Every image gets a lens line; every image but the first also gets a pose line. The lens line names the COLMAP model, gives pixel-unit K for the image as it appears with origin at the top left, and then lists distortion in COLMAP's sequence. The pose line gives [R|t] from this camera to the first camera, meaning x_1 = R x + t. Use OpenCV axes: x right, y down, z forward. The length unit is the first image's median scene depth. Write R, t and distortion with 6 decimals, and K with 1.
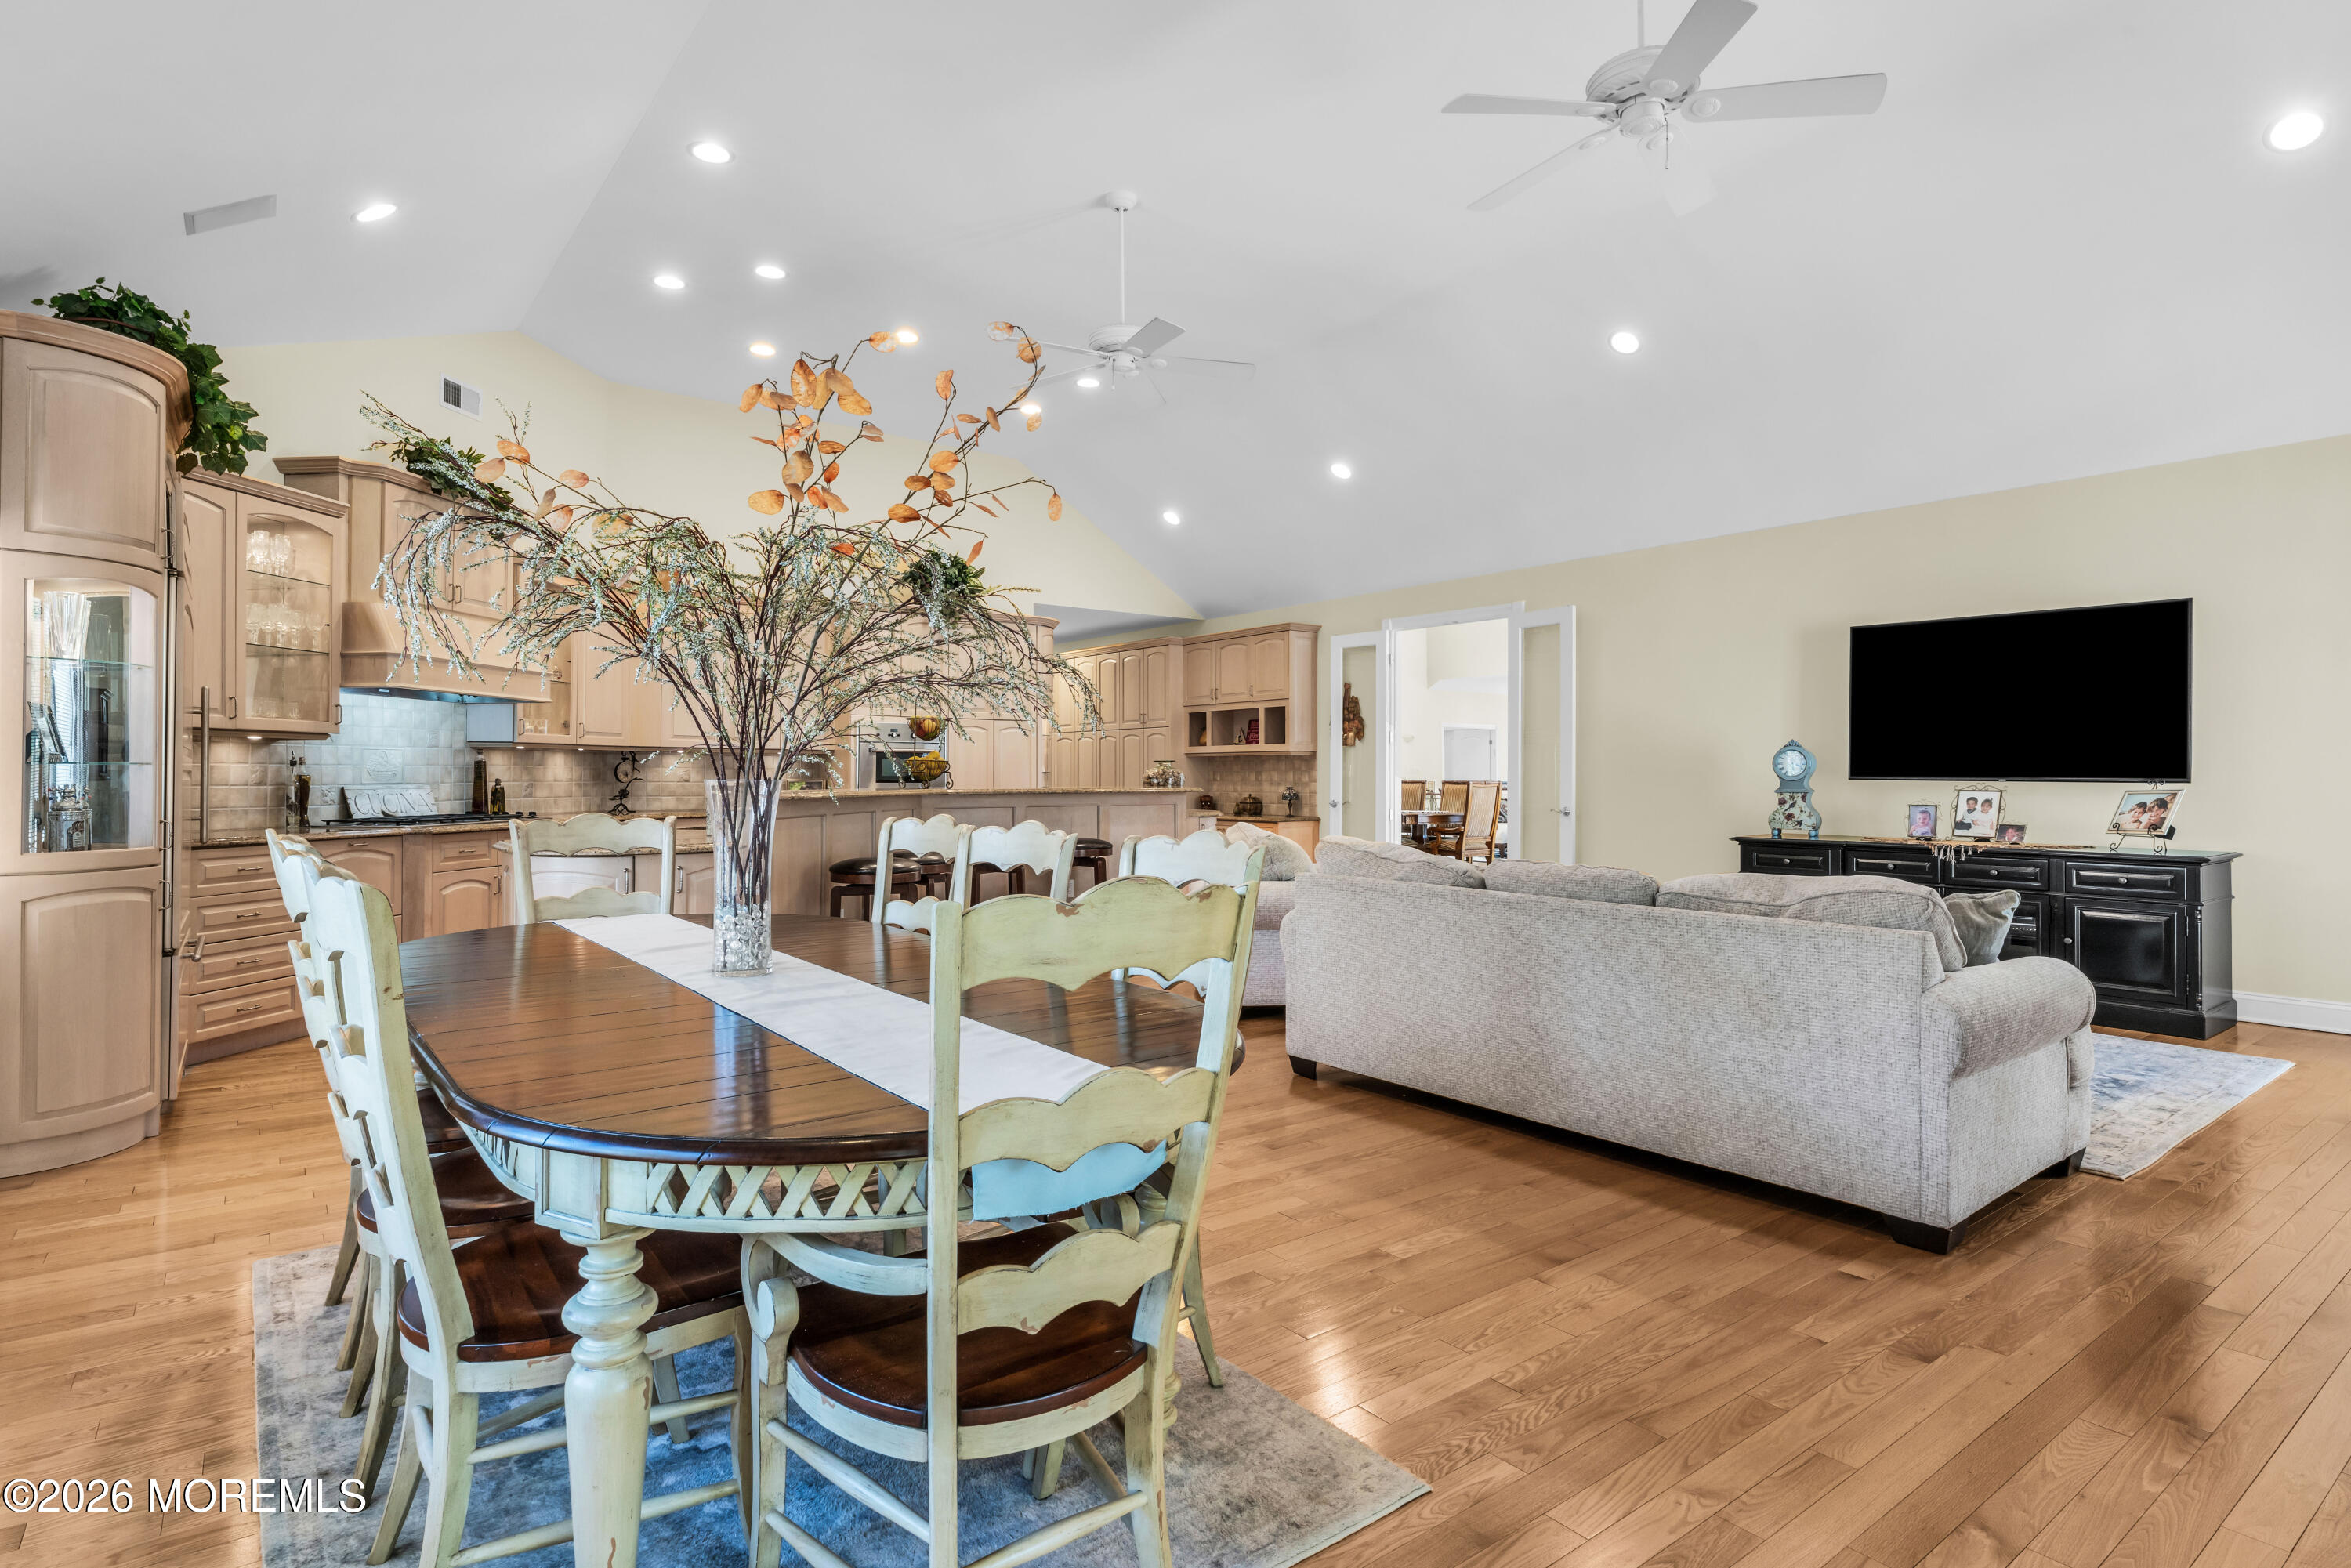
lens RADIAL K [[1256.9, 0, 1194.5], [0, 1256.9, 772.4], [0, 0, 1]] dist [-0.002757, 0.000135]
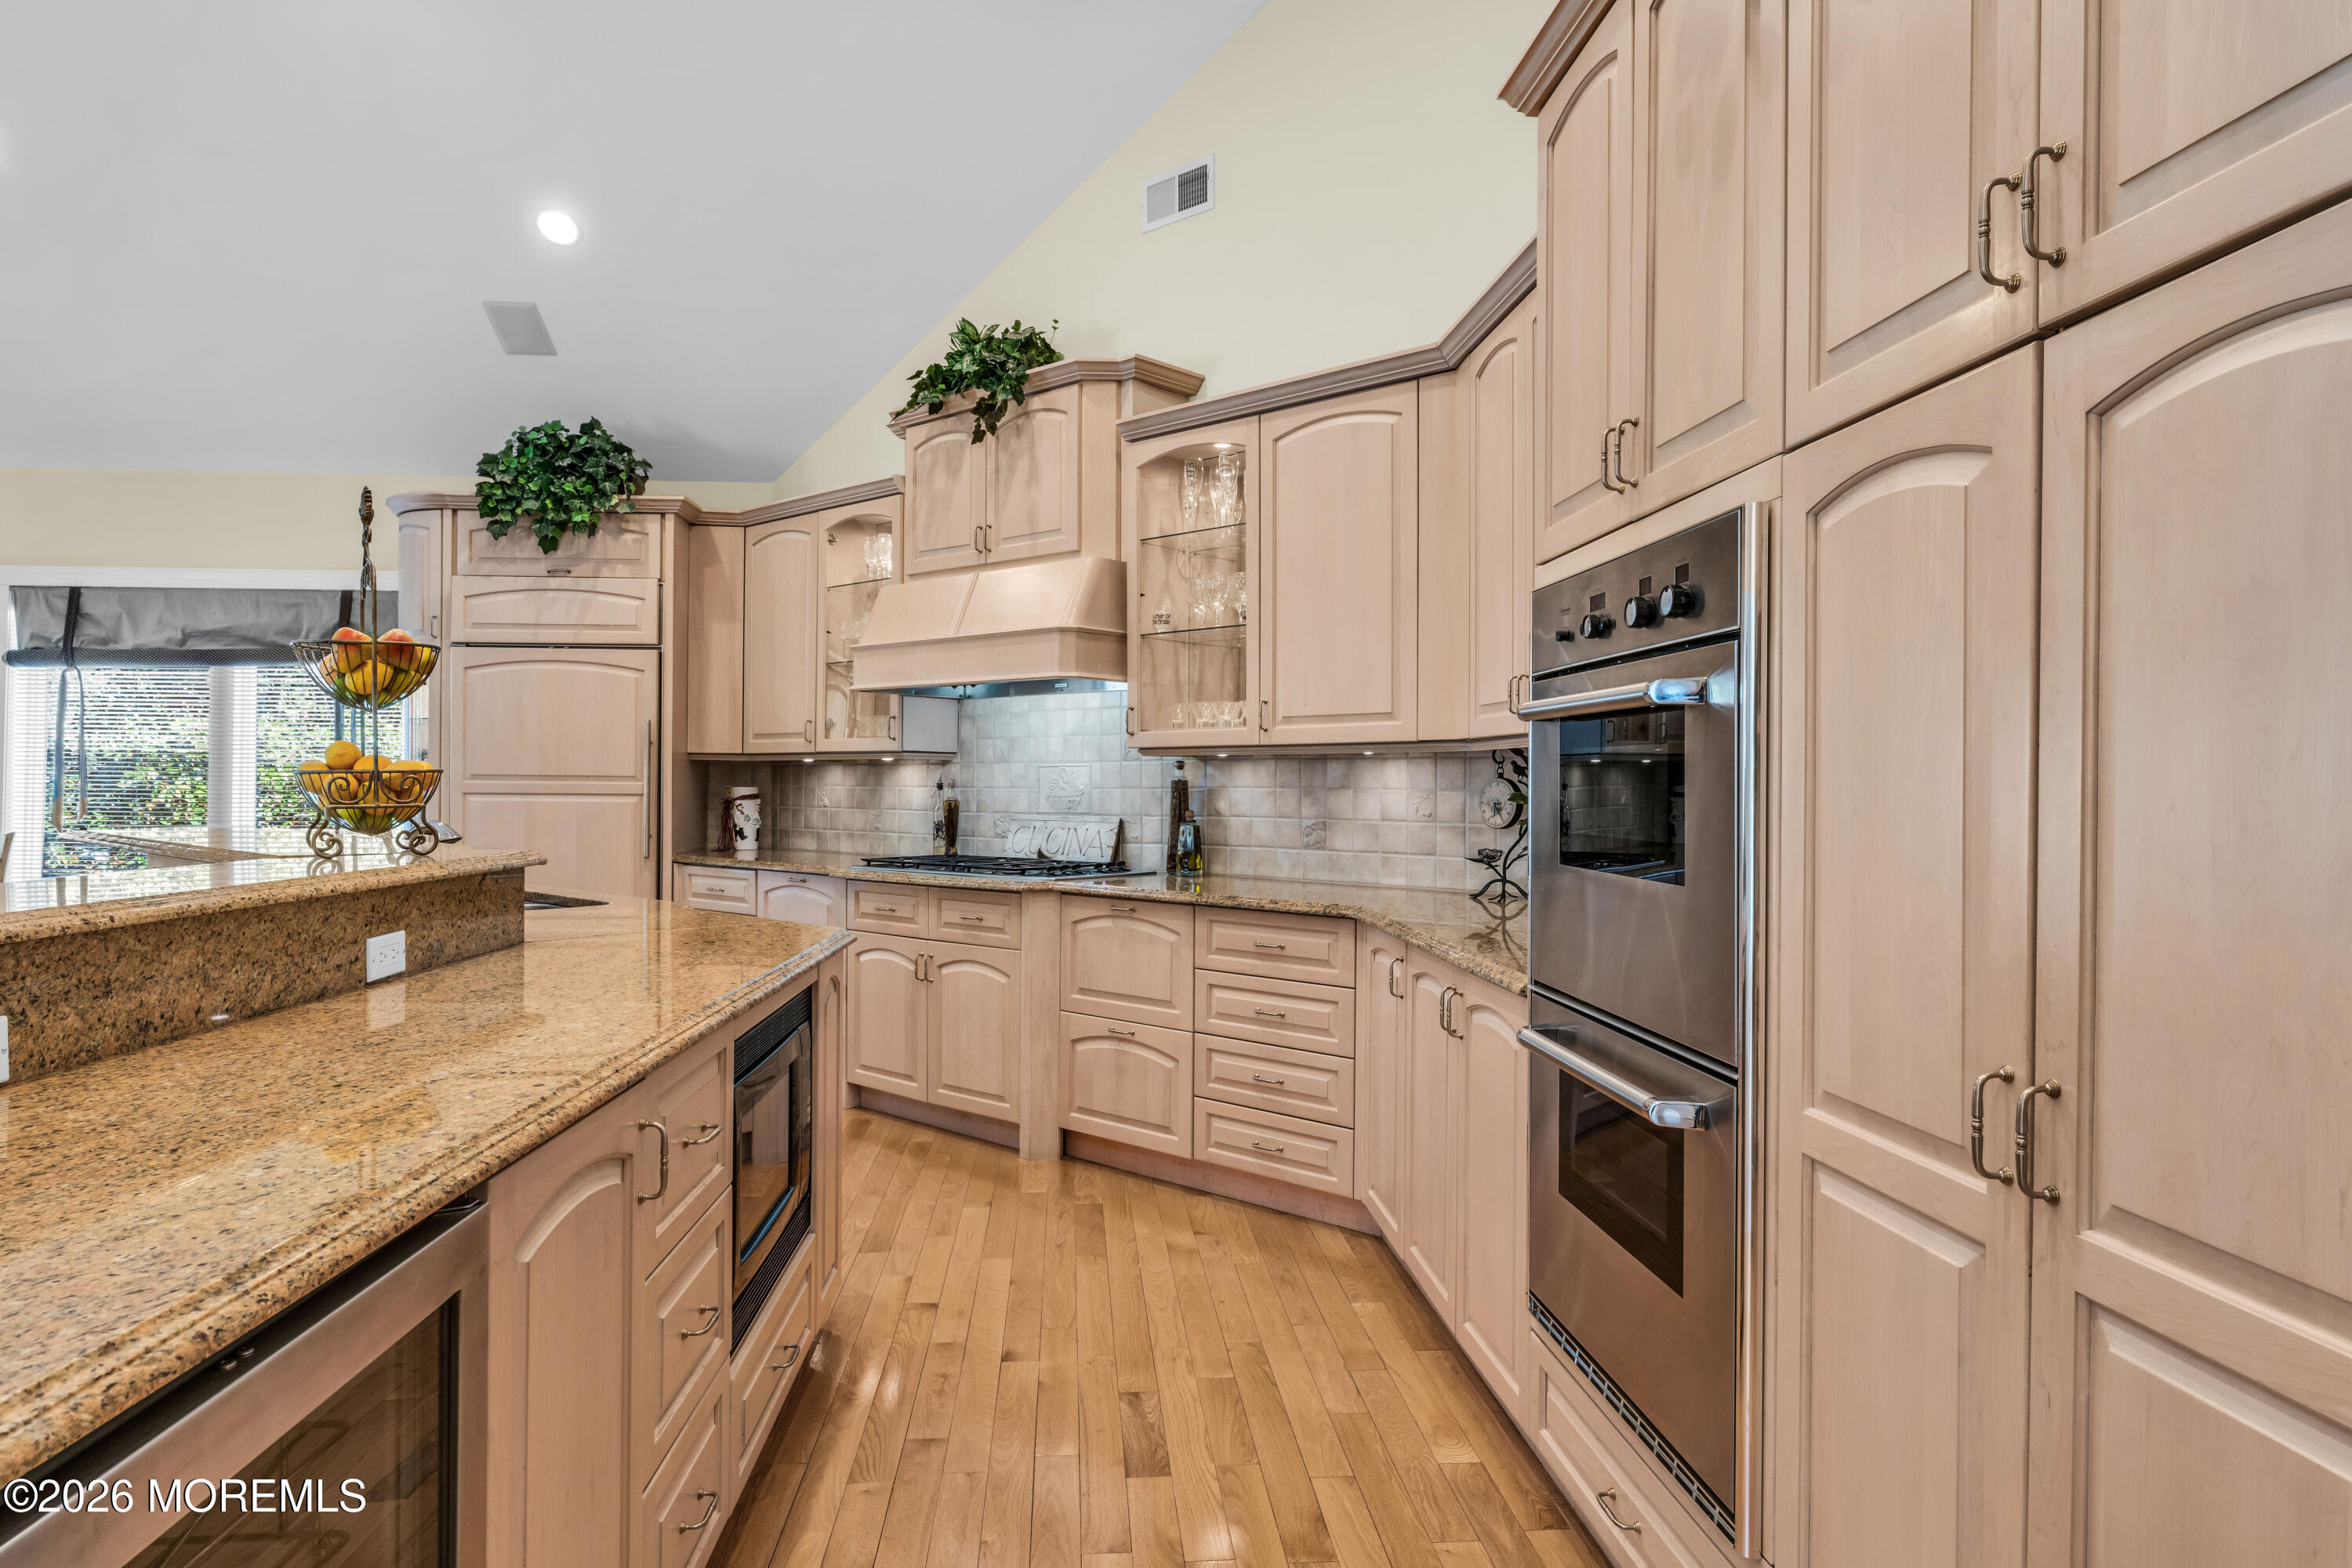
lens RADIAL K [[1334.2, 0, 1185.6], [0, 1334.2, 782.8], [0, 0, 1]] dist [-0.000534, -0.003872]
pose [[-0.527094, -0.007142, -0.849777, -0.028923], [-0.004423, 0.999974, -0.005661, -0.004717], [0.849795, 0.000775, -0.527112, 1.427773]]
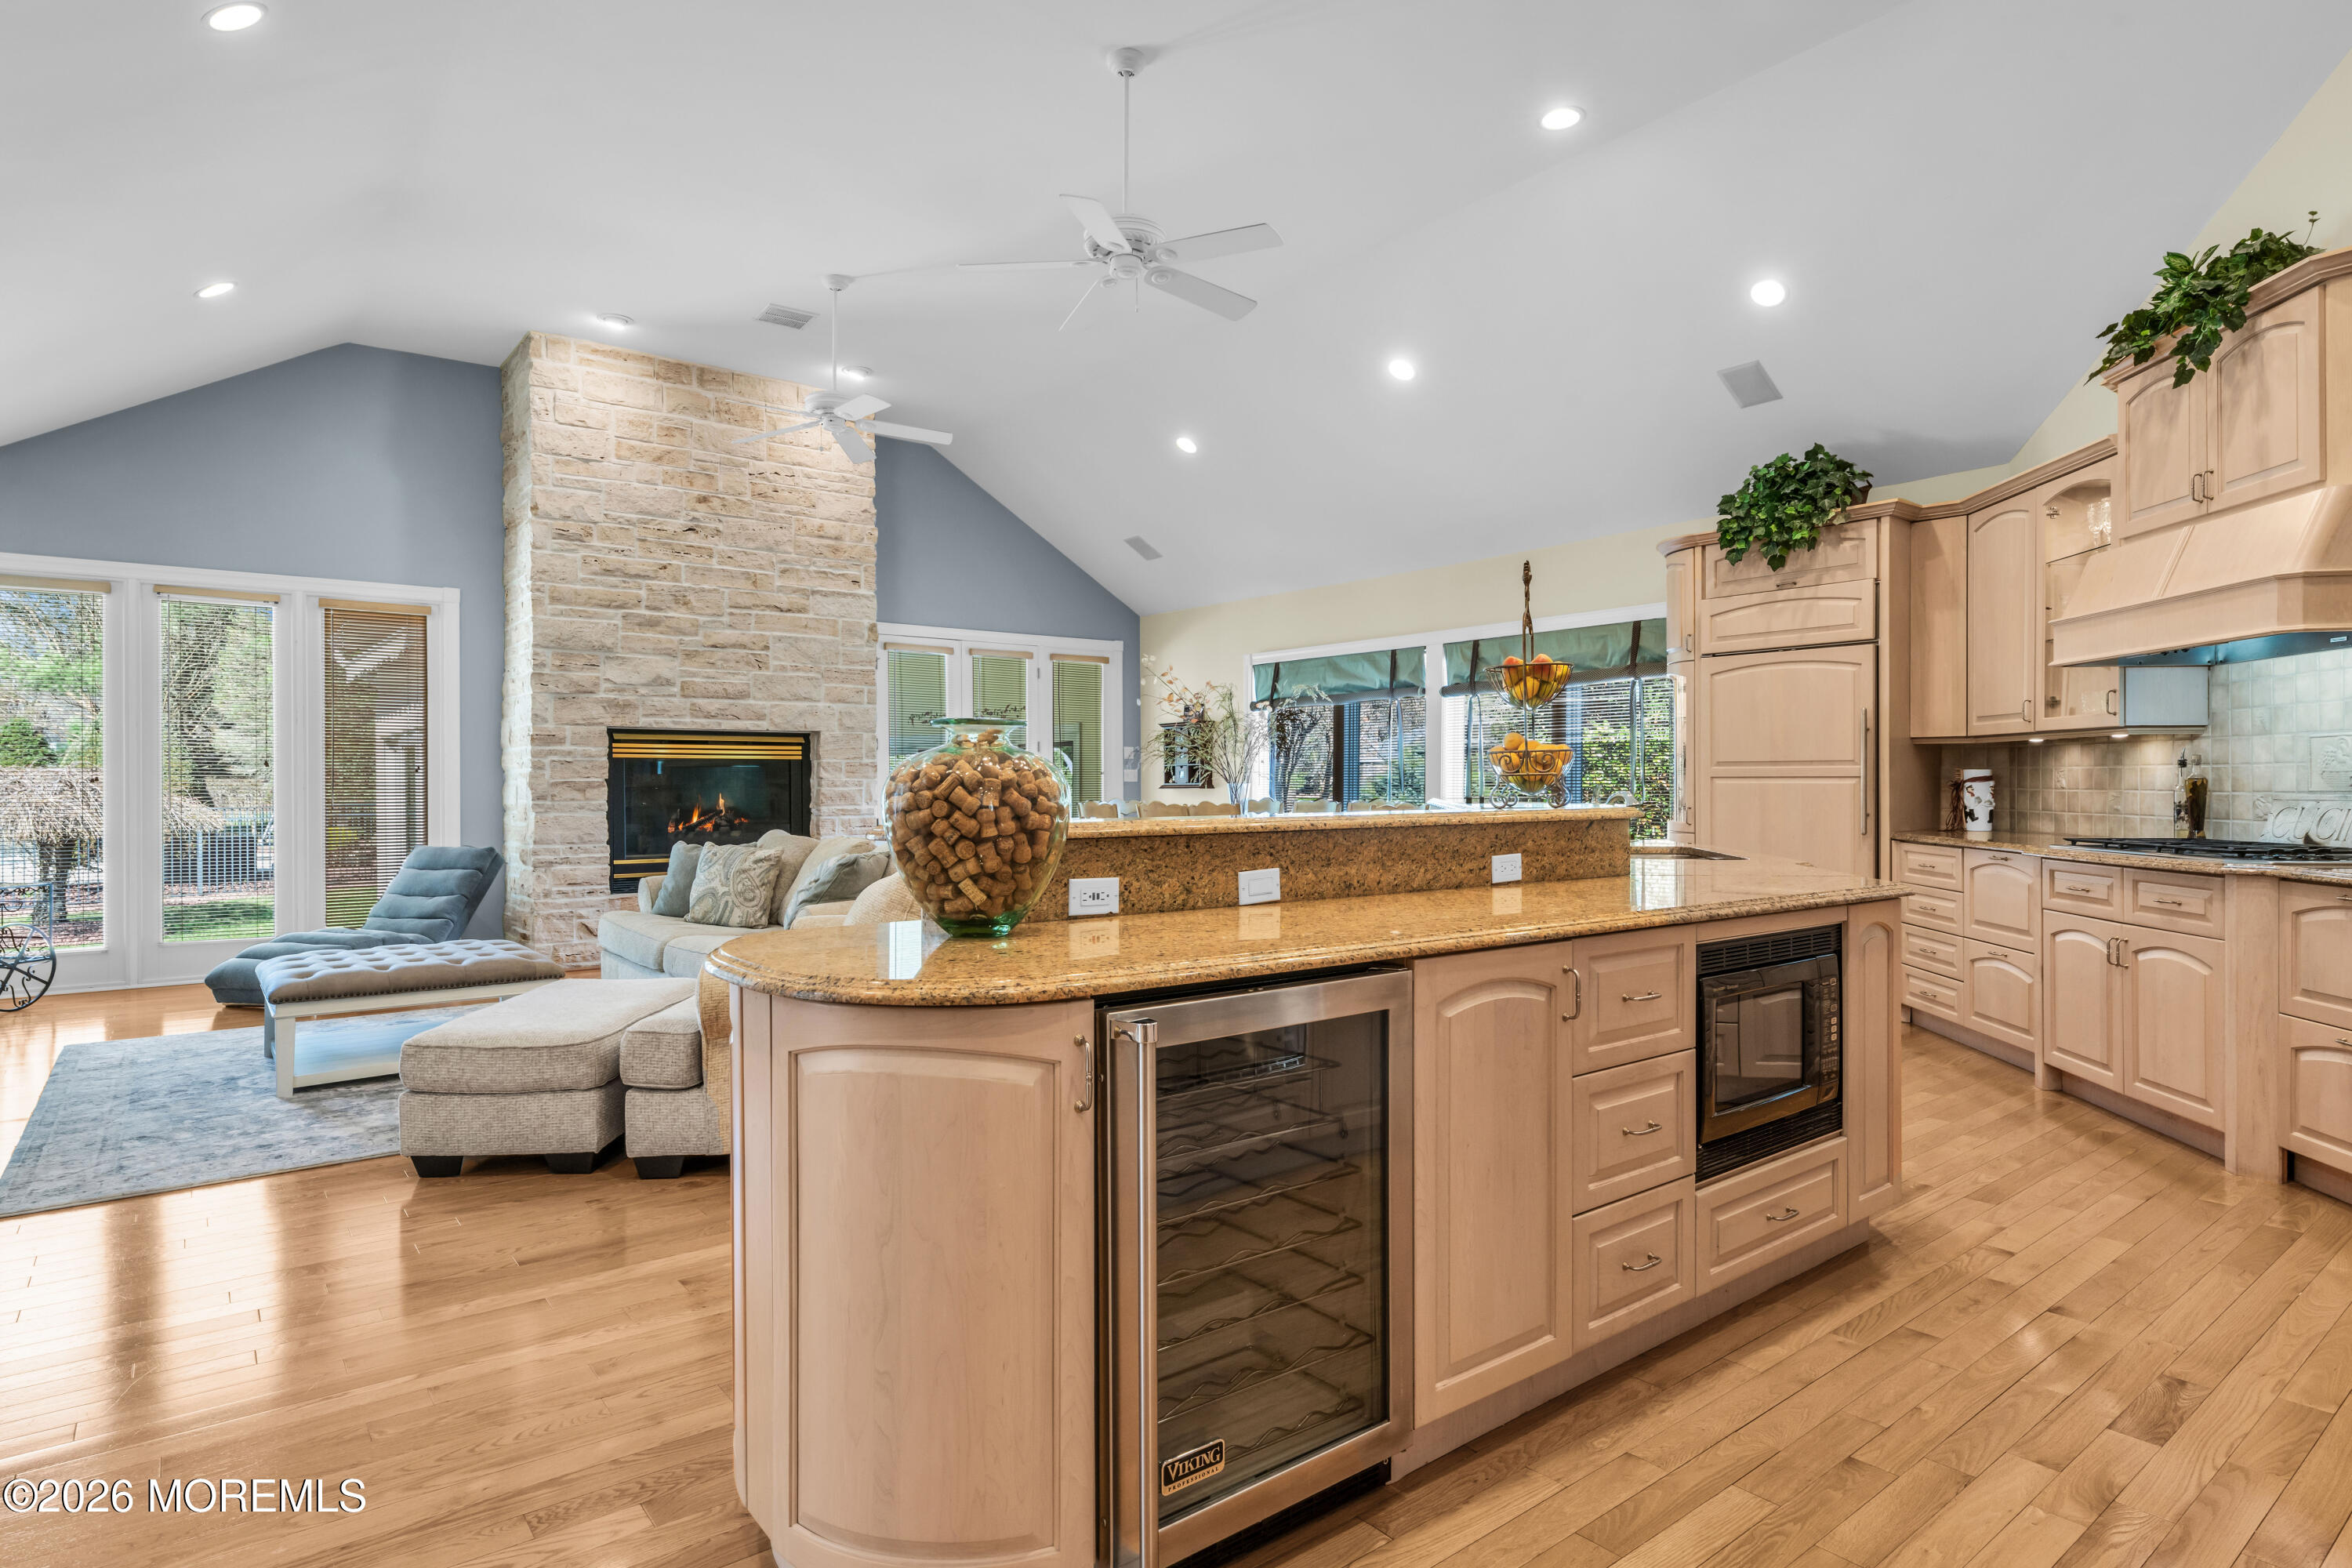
lens RADIAL K [[1257.5, 0, 1168.7], [0, 1257.5, 785.9], [0, 0, 1]] dist [-0.002757, 0.000135]
pose [[-0.999722, 0.001816, -0.023518, -0.062309], [0.001805, 0.999998, 0.000519, 0.004431], [0.023519, 0.000476, -0.999723, 1.552464]]
